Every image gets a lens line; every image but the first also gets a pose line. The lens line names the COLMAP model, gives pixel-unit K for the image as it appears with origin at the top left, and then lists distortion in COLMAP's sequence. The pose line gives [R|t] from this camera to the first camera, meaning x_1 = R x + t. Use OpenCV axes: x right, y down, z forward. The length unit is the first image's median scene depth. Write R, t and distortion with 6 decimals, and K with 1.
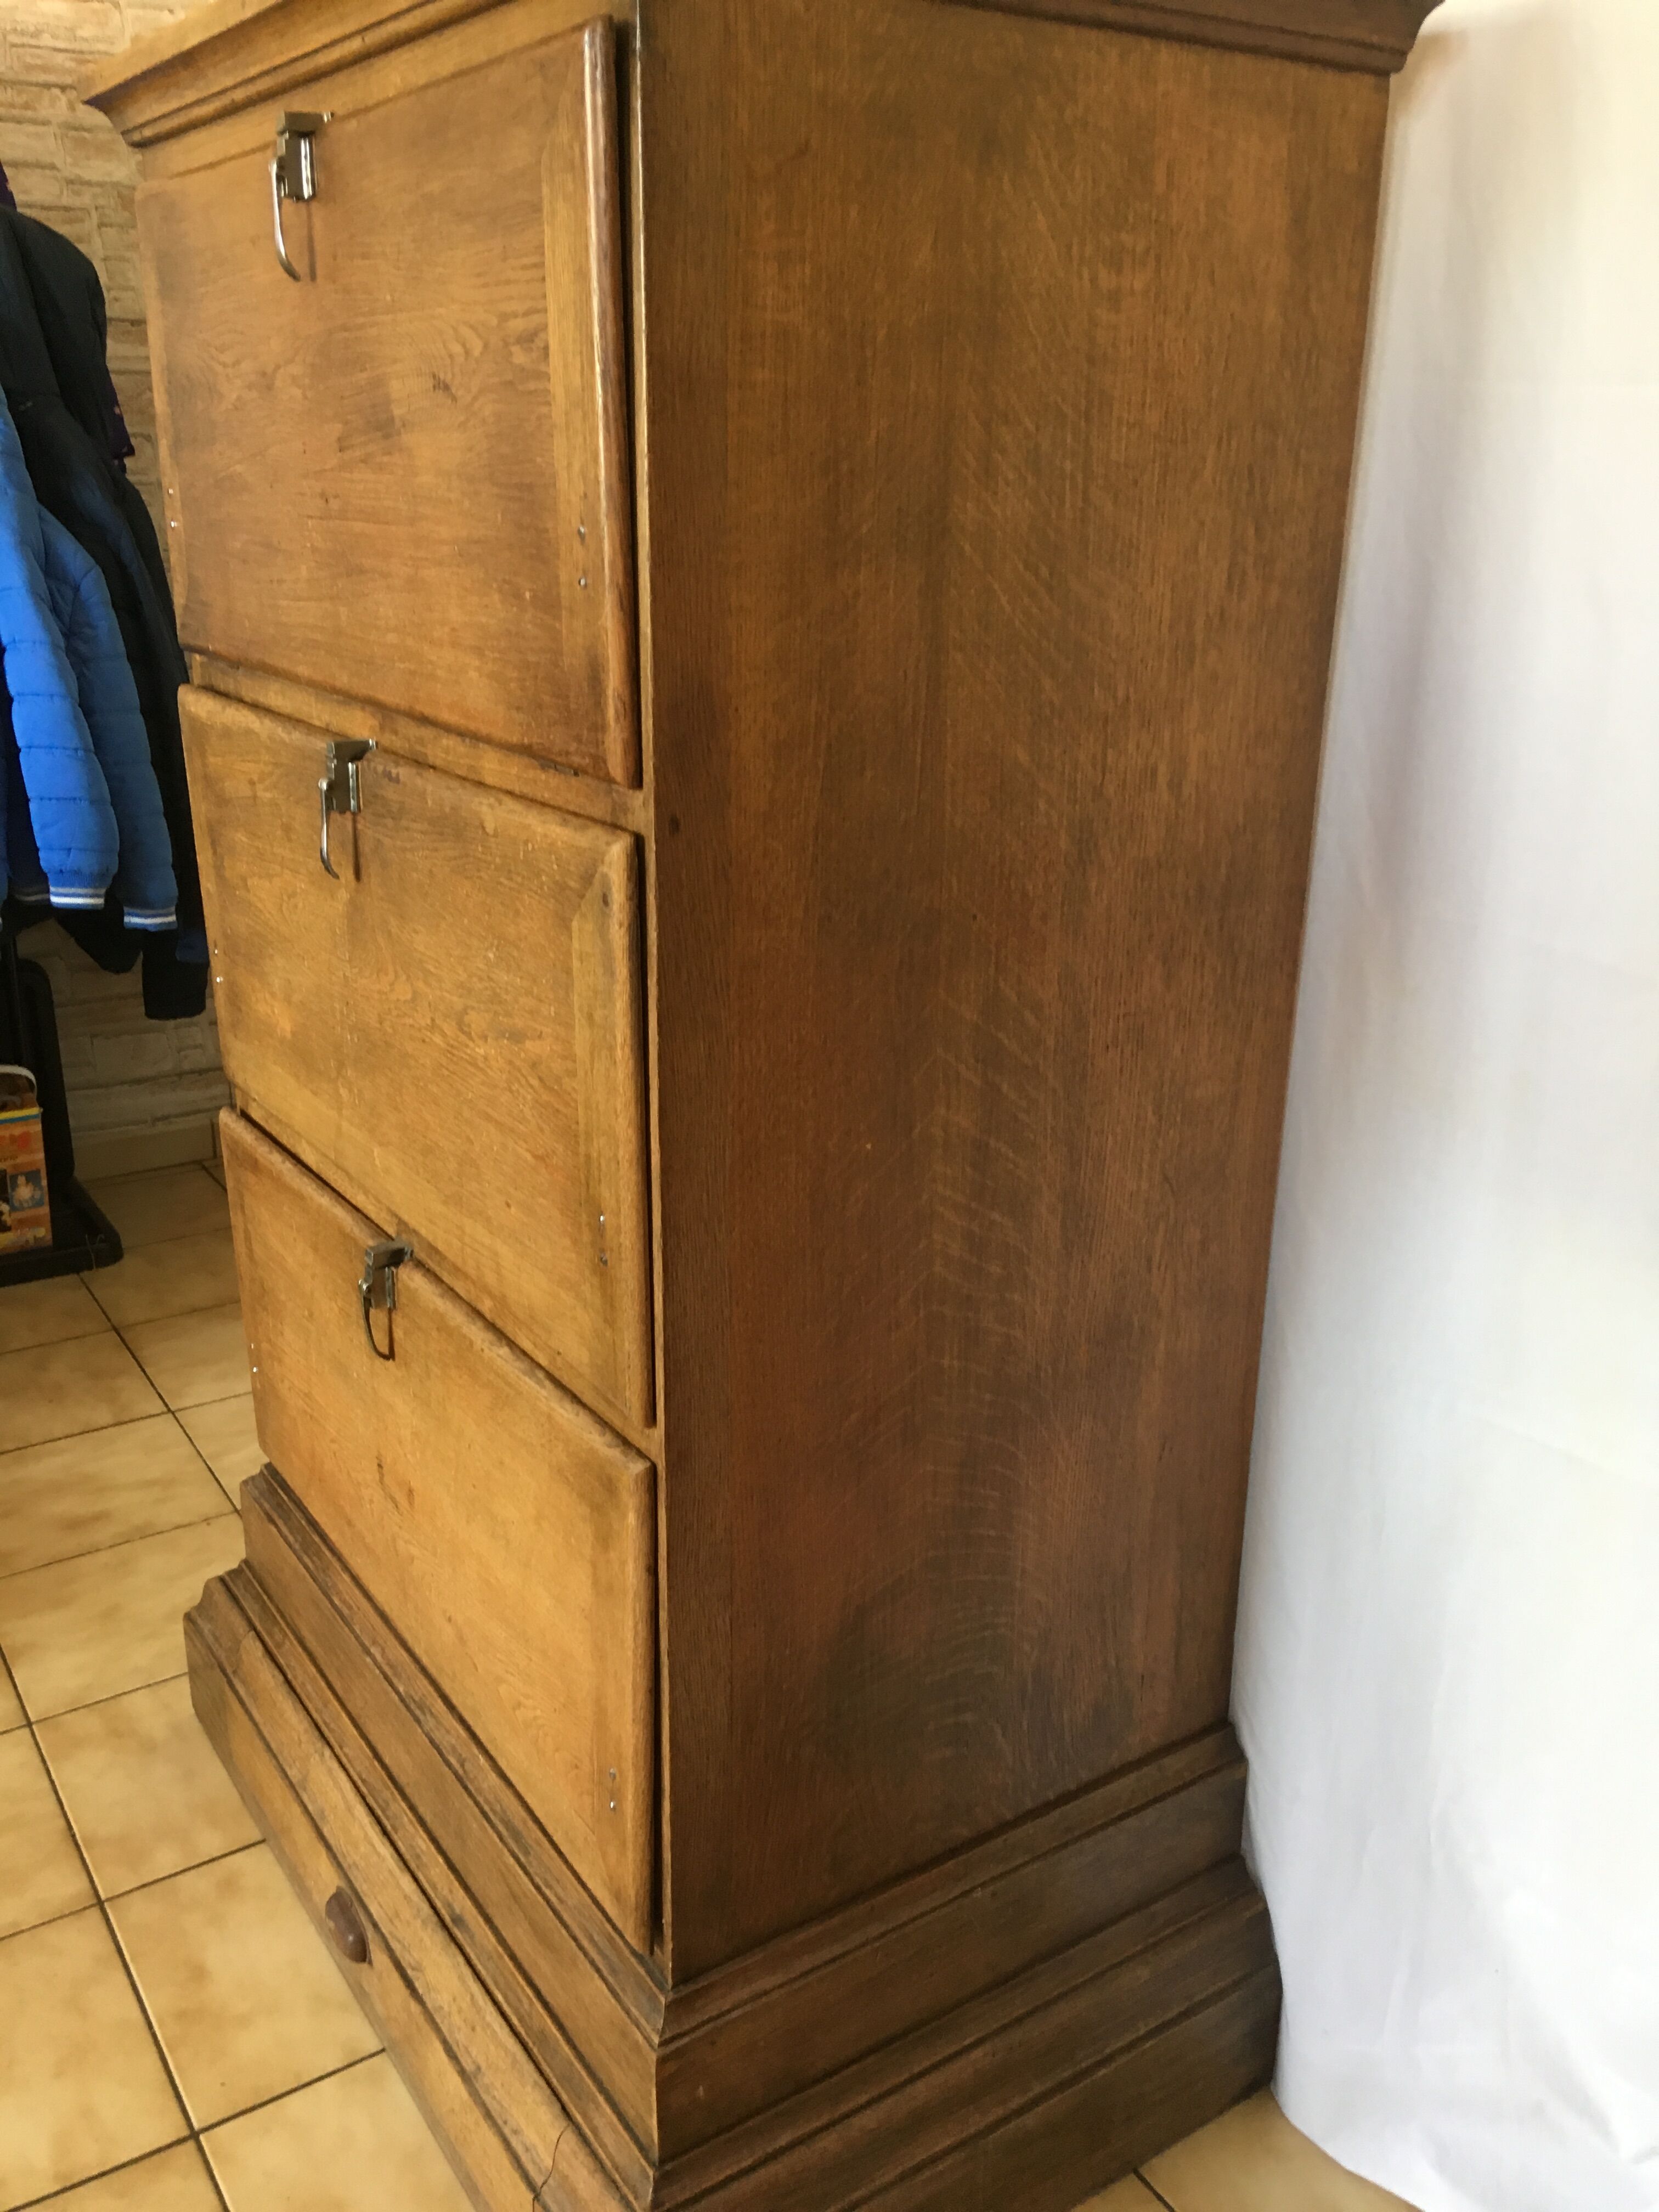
lens RADIAL K [[1879.8, 0, 829.5], [0, 1879.8, 1106.0], [0, 0, 1]] dist [0.107473, -0.167936]
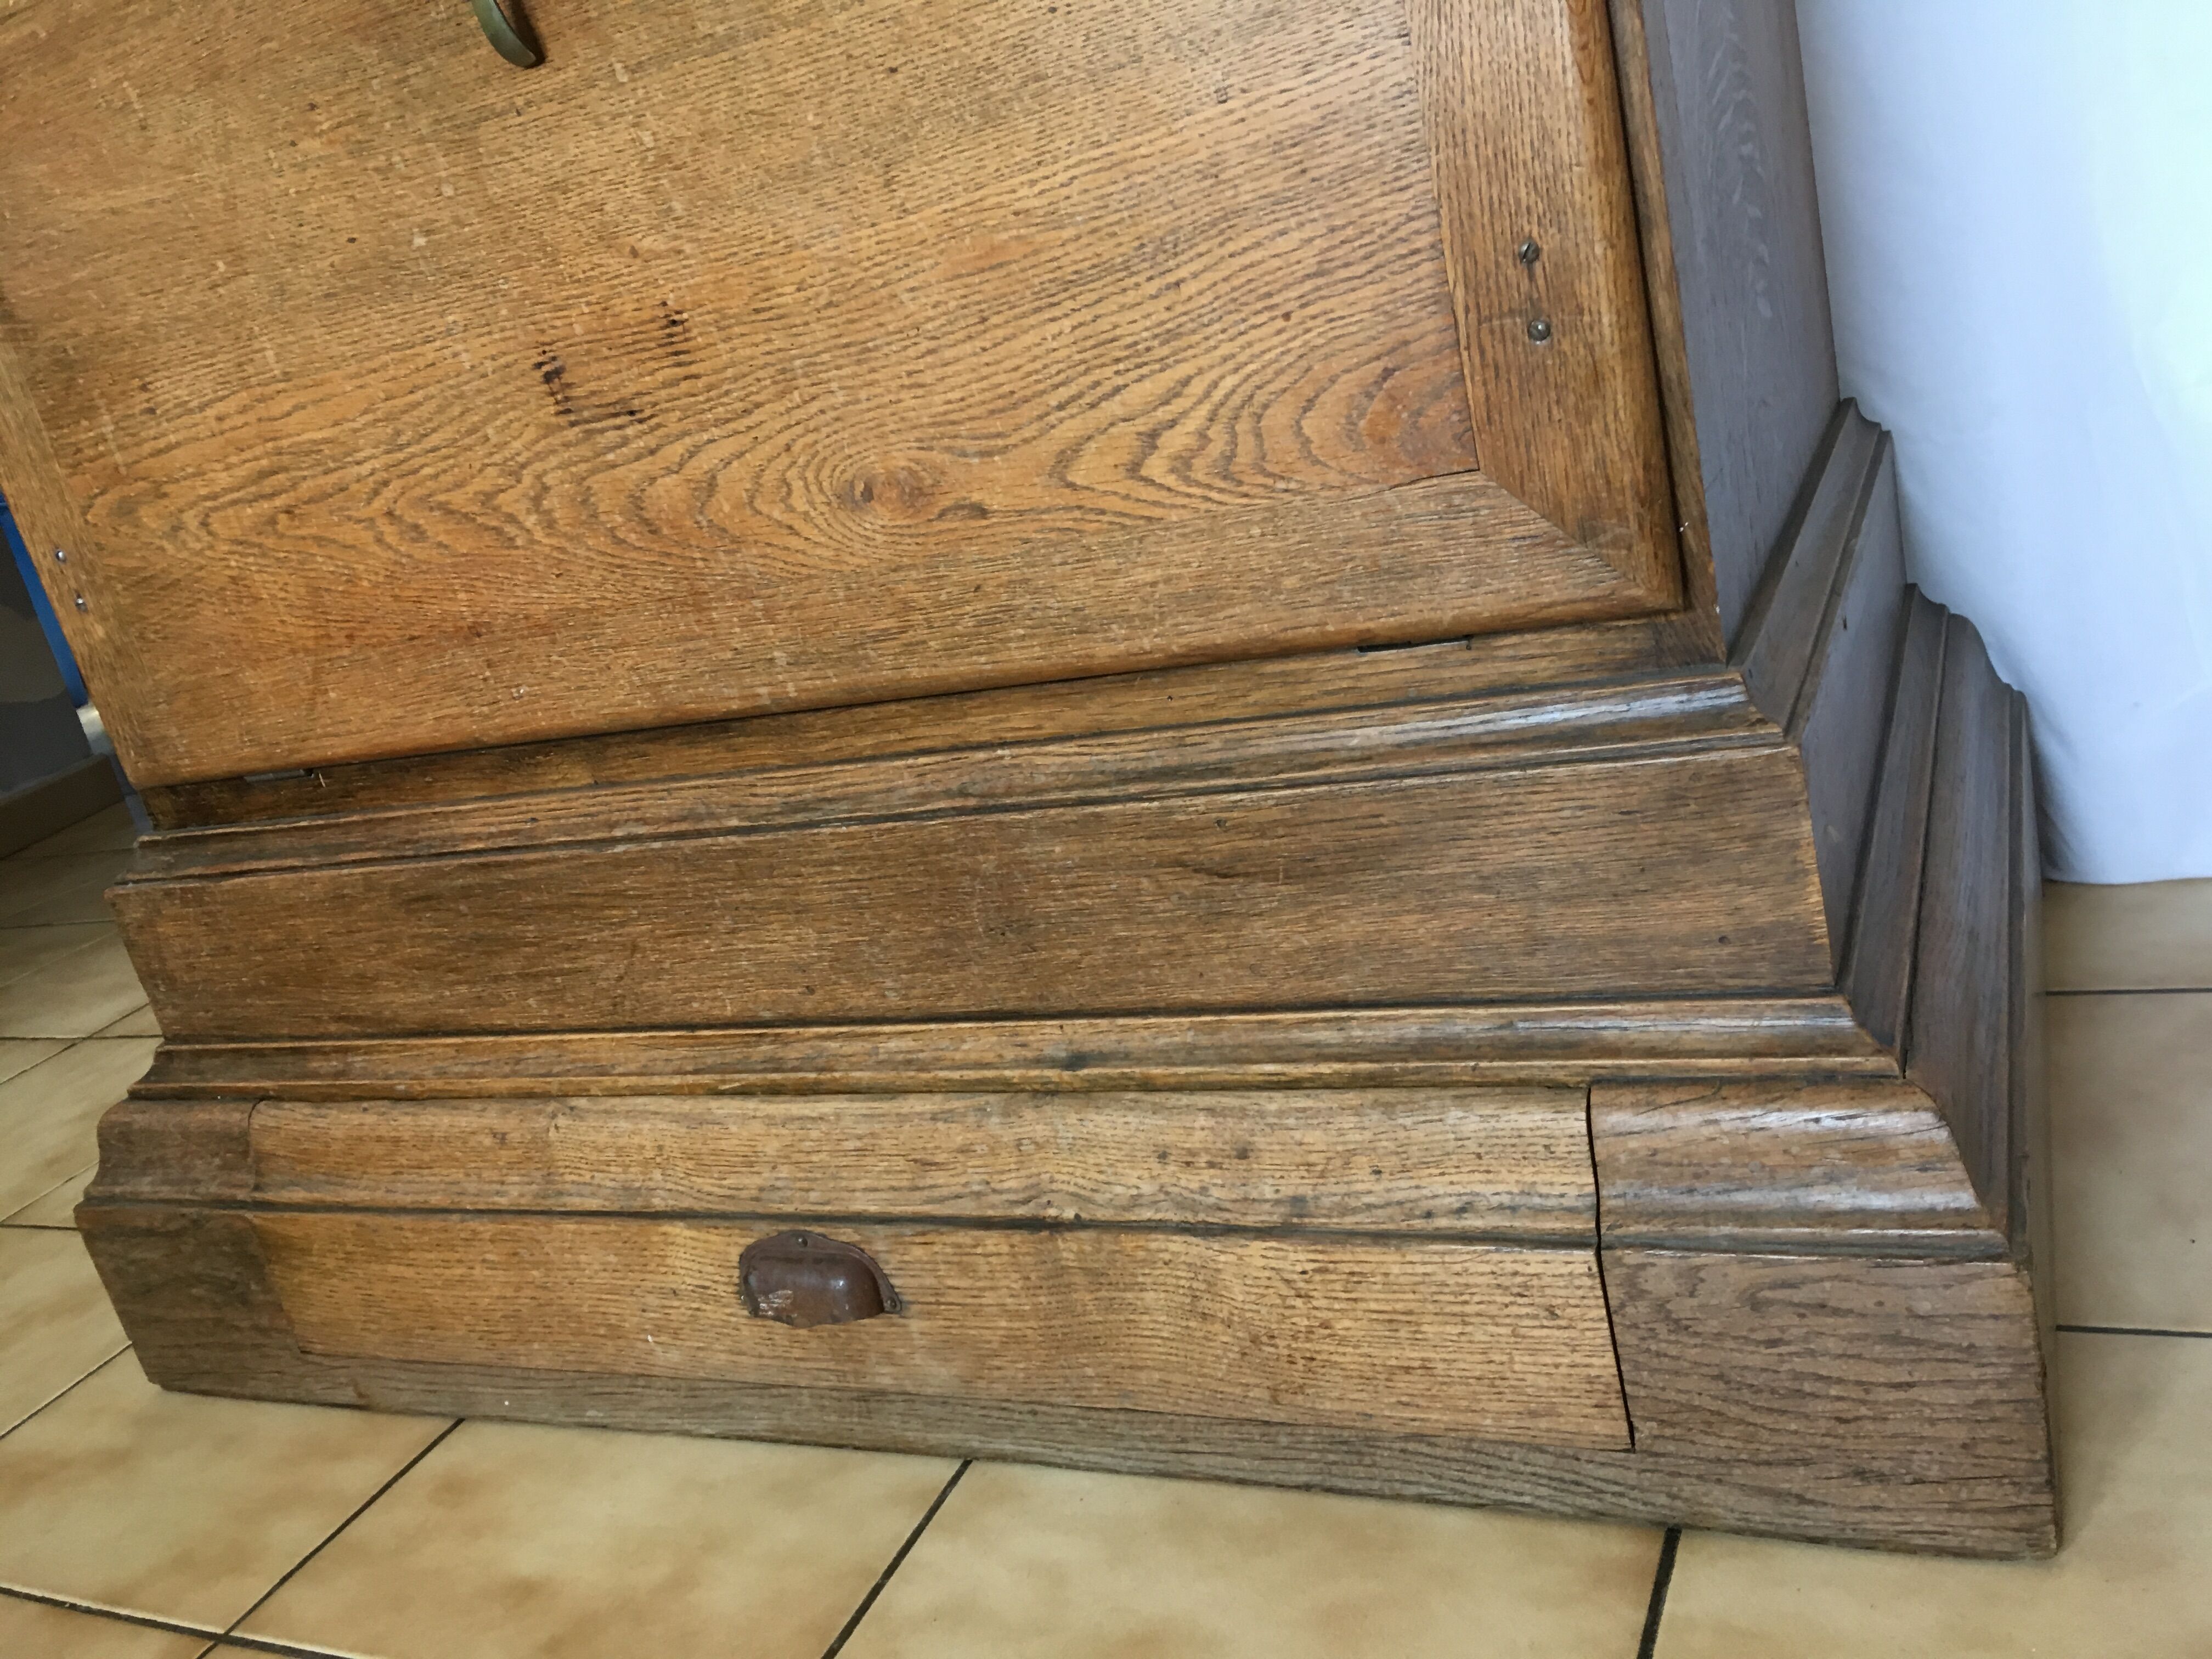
lens RADIAL K [[1879.8, 0, 1106.0], [0, 1879.8, 829.5], [0, 0, 1]] dist [0.107473, -0.167936]
pose [[0.821897, -0.361425, 0.440292, -0.395930], [0.394187, 0.918846, 0.018425, 0.361294], [-0.411220, 0.158414, 0.897666, 0.514941]]
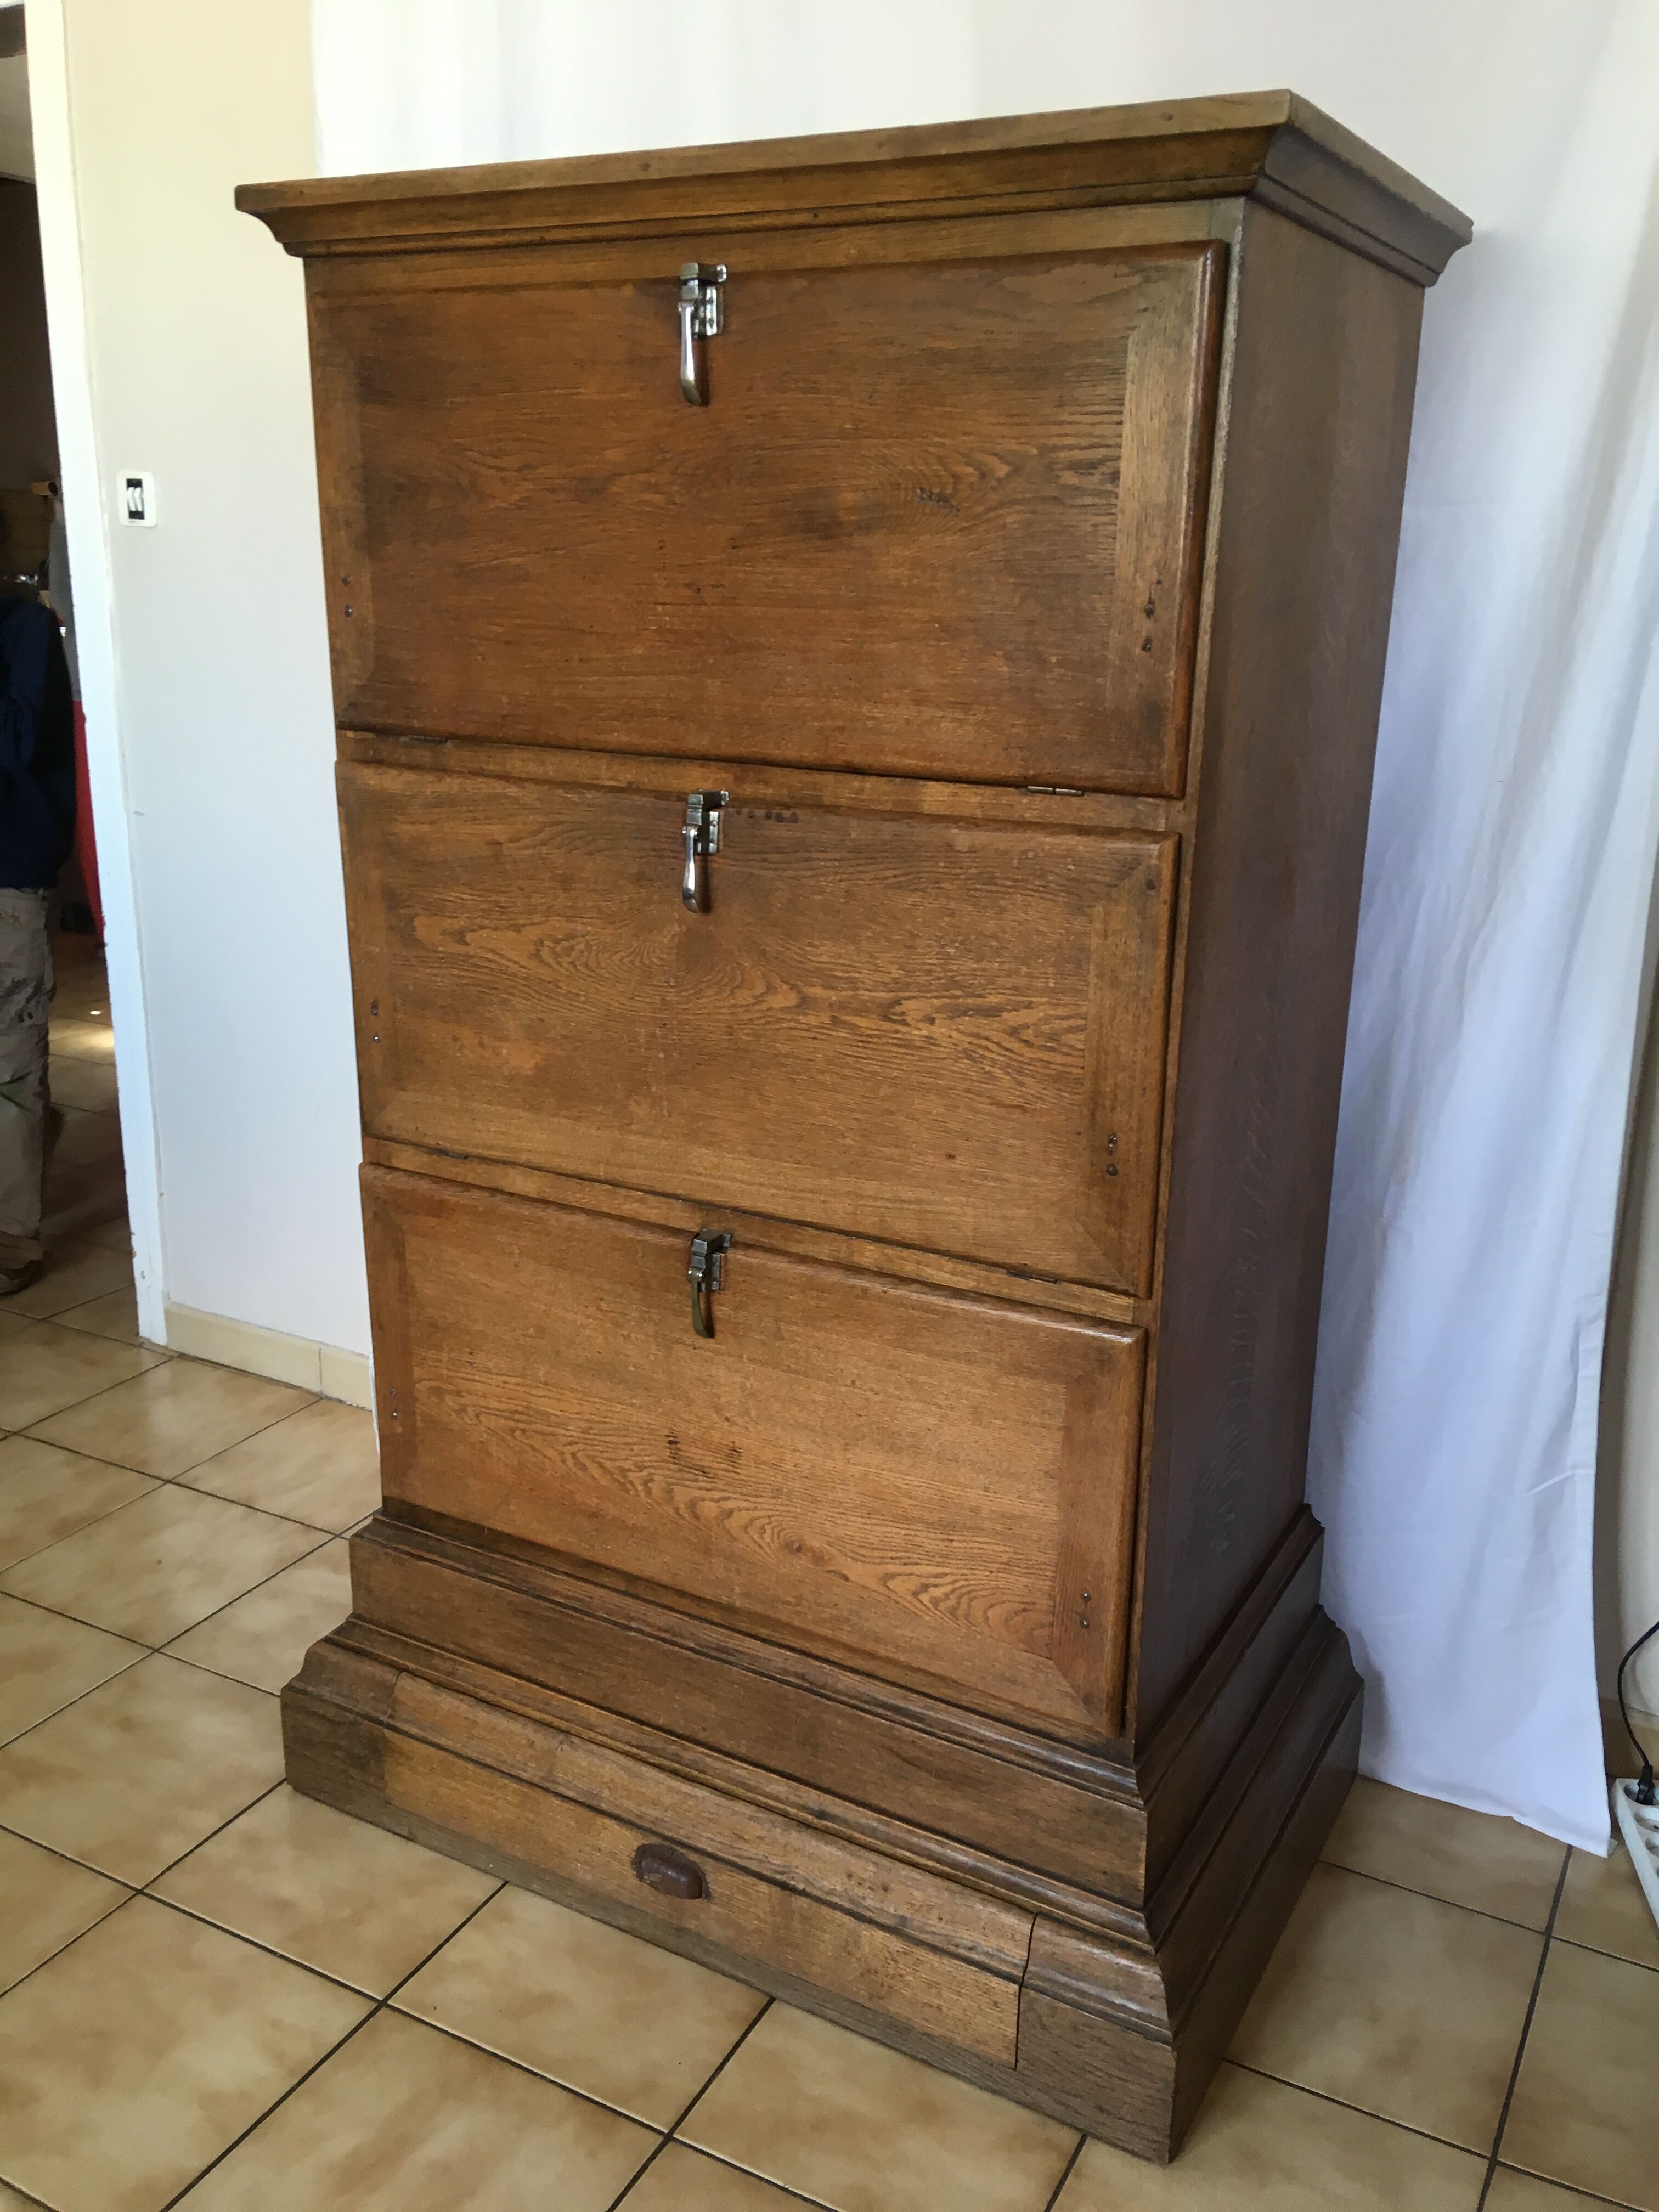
lens RADIAL K [[1879.8, 0, 829.5], [0, 1879.8, 1106.0], [0, 0, 1]] dist [0.107473, -0.167936]
pose [[0.892926, -0.128084, 0.431599, -0.627871], [0.142746, 0.989758, -0.001596, 0.009013], [-0.426974, 0.063034, 0.902064, -0.056319]]
